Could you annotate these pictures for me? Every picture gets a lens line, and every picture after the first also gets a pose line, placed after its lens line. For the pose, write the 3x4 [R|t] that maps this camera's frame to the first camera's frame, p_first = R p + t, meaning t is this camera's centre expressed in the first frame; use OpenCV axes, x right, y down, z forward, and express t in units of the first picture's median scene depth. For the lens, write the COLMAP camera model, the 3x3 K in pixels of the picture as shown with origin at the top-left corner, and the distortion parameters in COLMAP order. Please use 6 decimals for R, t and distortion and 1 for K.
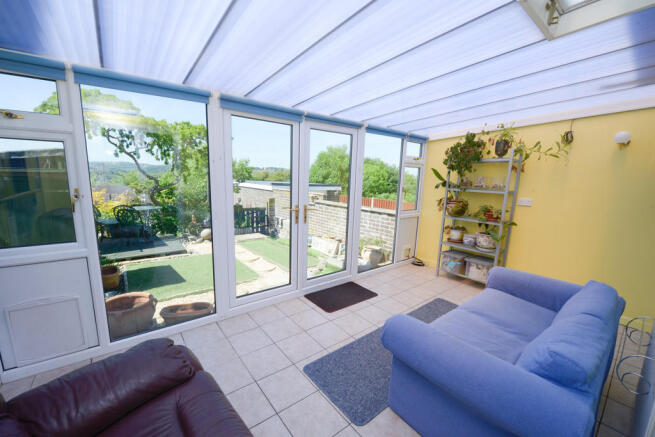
lens RADIAL K [[266.1, 0, 322.8], [0, 266.1, 224.0], [0, 0, 1]] dist [-0.020086, -0.000273]
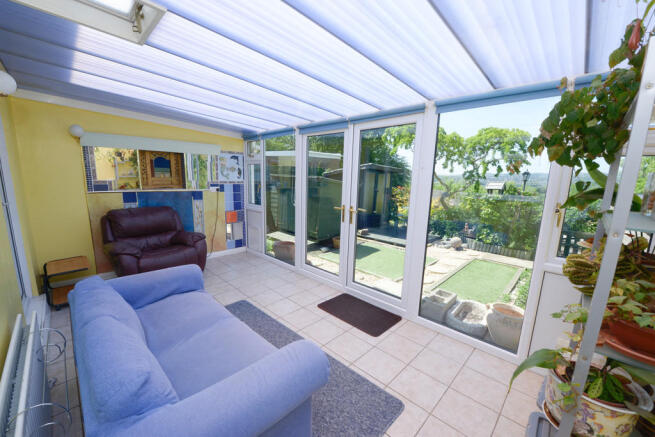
lens RADIAL K [[266.1, 0, 322.8], [0, 266.1, 224.0], [0, 0, 1]] dist [-0.020086, -0.000273]
pose [[0.116932, 0.152533, -0.981357, 0.872614], [-0.193806, 0.972642, 0.128086, -0.107575], [0.974046, 0.175216, 0.143294, 0.696537]]
